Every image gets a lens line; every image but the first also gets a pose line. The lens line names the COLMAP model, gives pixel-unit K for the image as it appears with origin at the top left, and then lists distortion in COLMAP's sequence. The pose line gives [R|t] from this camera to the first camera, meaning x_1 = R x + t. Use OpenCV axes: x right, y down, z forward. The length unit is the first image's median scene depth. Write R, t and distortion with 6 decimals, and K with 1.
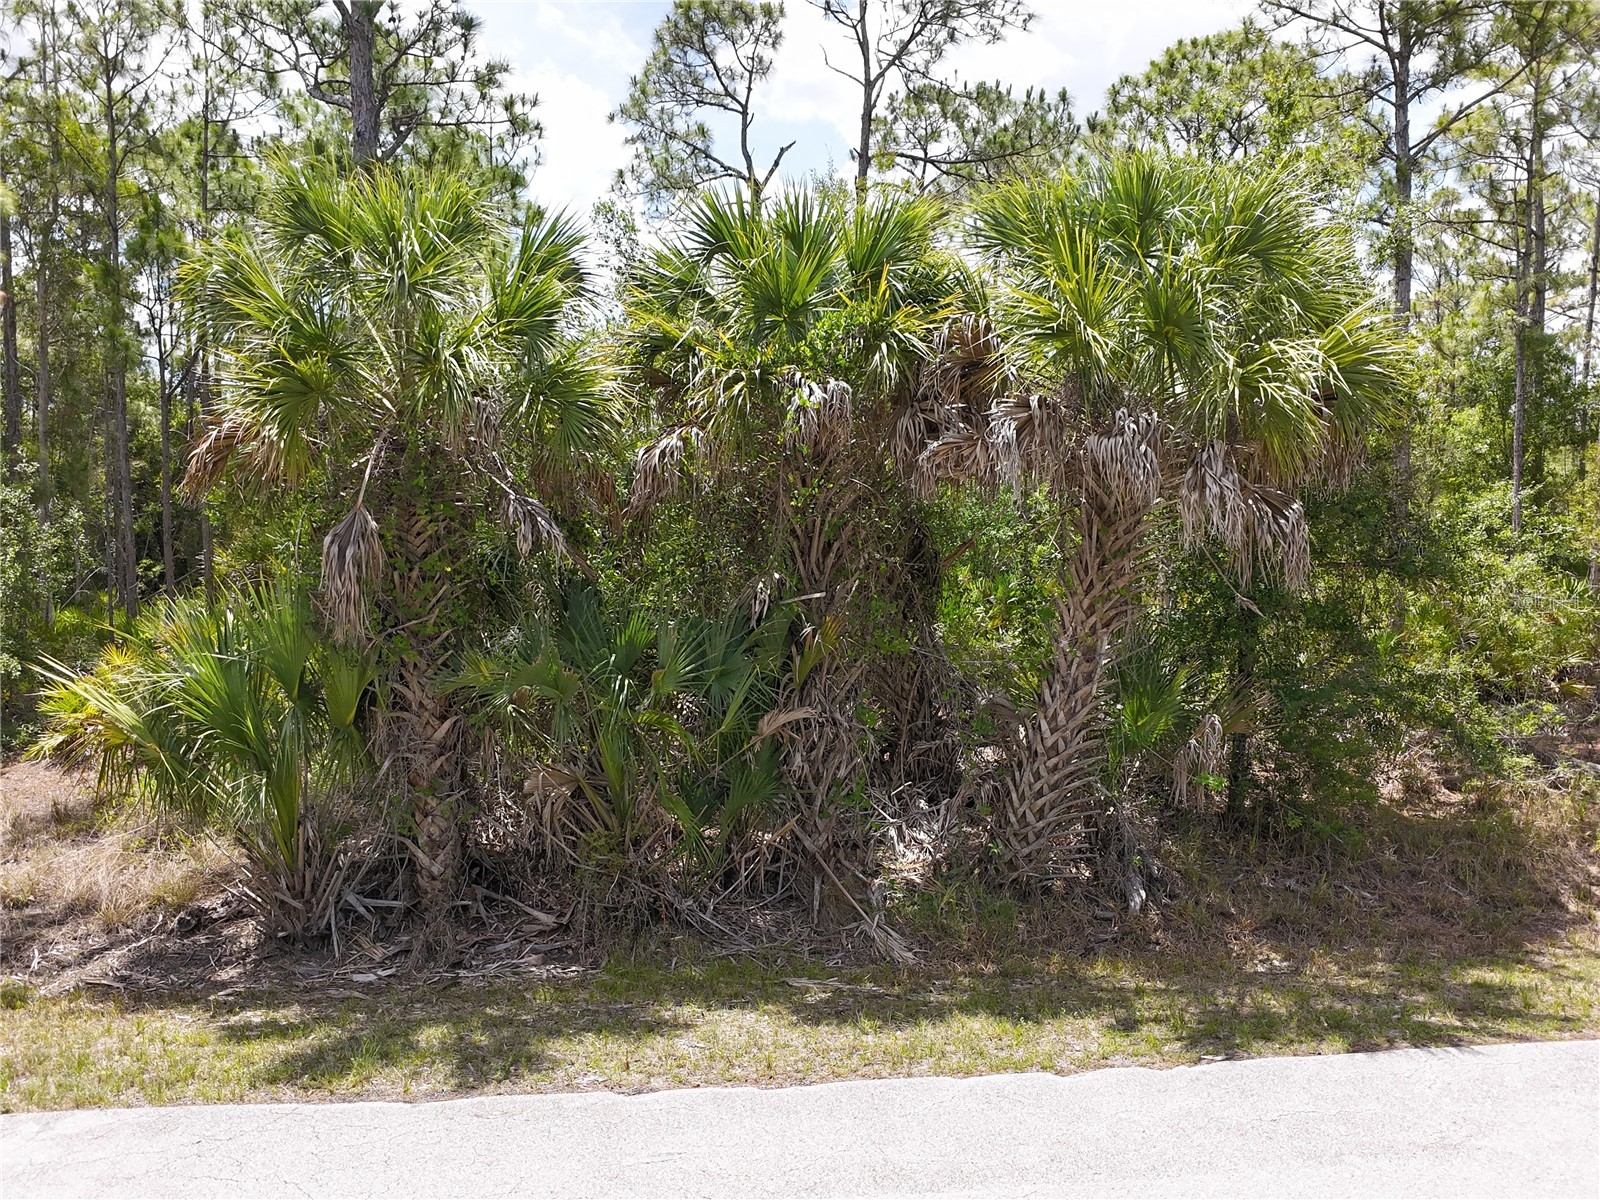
lens RADIAL K [[1174.0, 0, 794.5], [0, 1174.0, 606.4], [0, 0, 1]] dist [-0.041125, 0.014083]
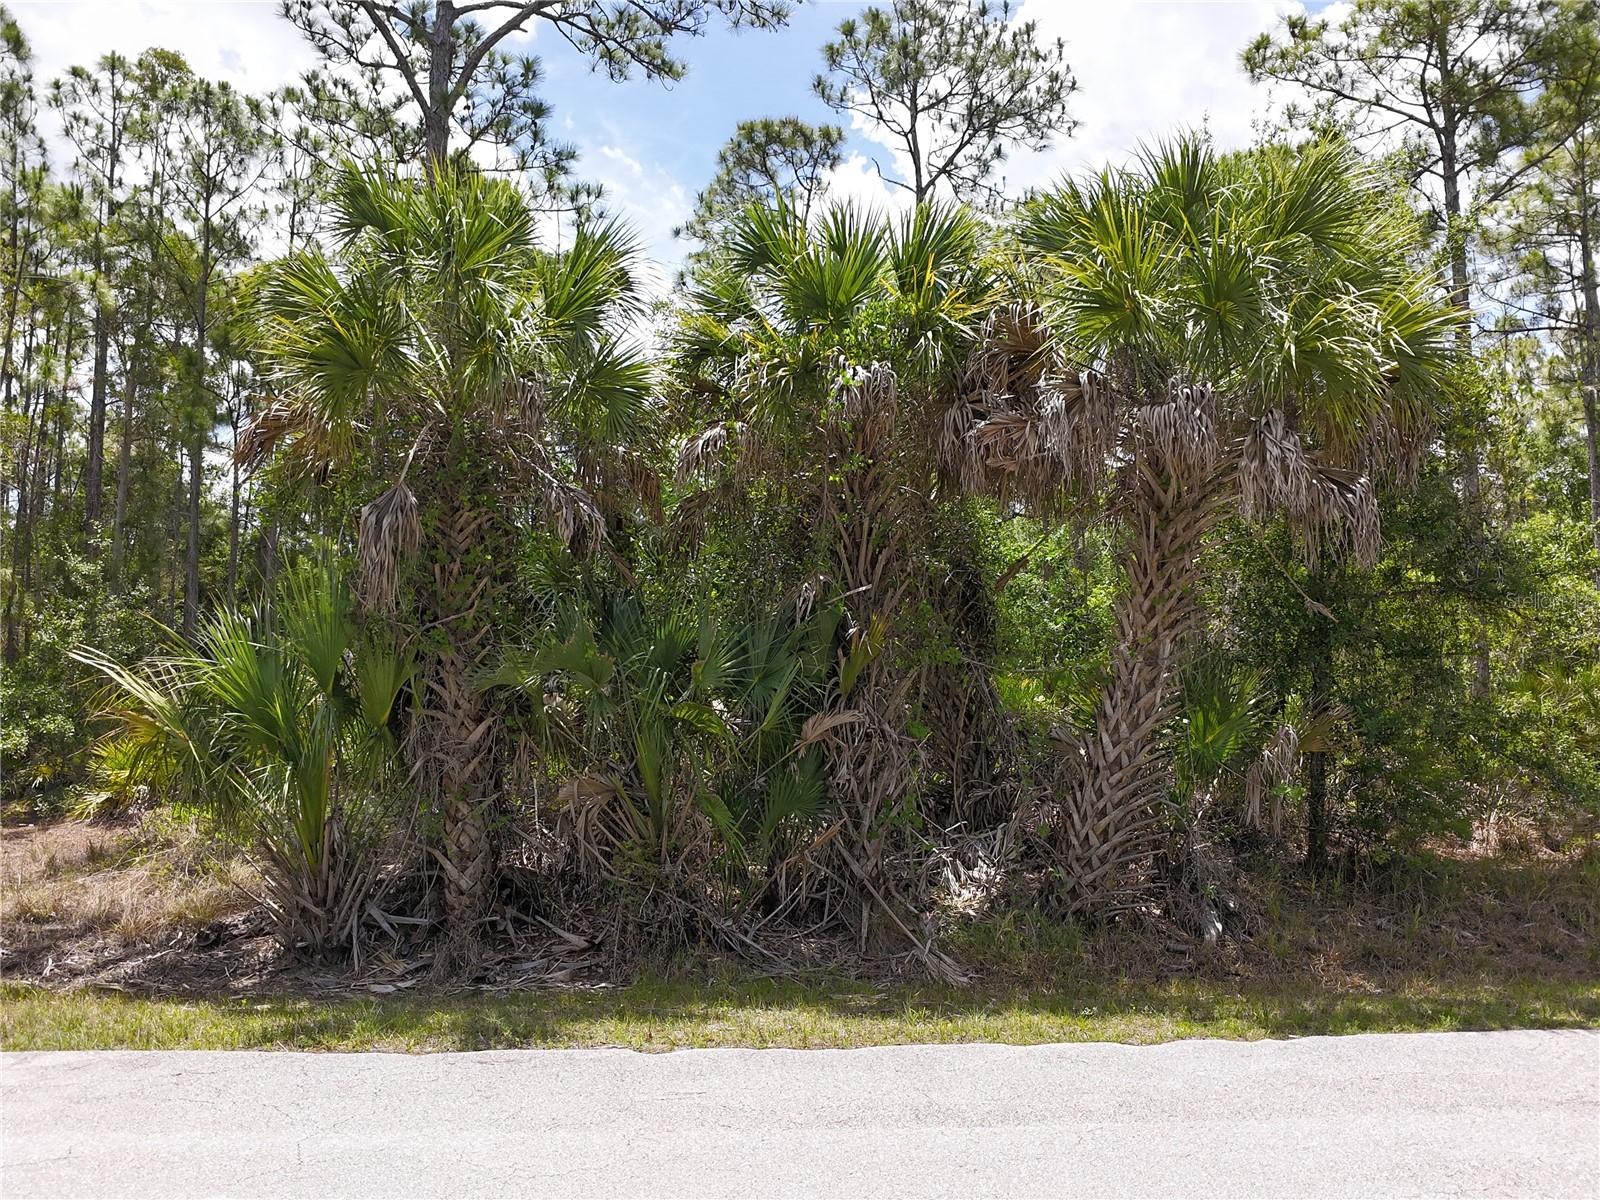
lens RADIAL K [[1174.0, 0, 794.7], [0, 1174.0, 599.0], [0, 0, 1]] dist [-0.041125, 0.014083]
pose [[0.998614, -0.000121, -0.052641, 0.012769], [-0.007047, 0.990689, -0.135962, 0.123609], [0.052167, 0.136144, 0.989315, 0.038680]]
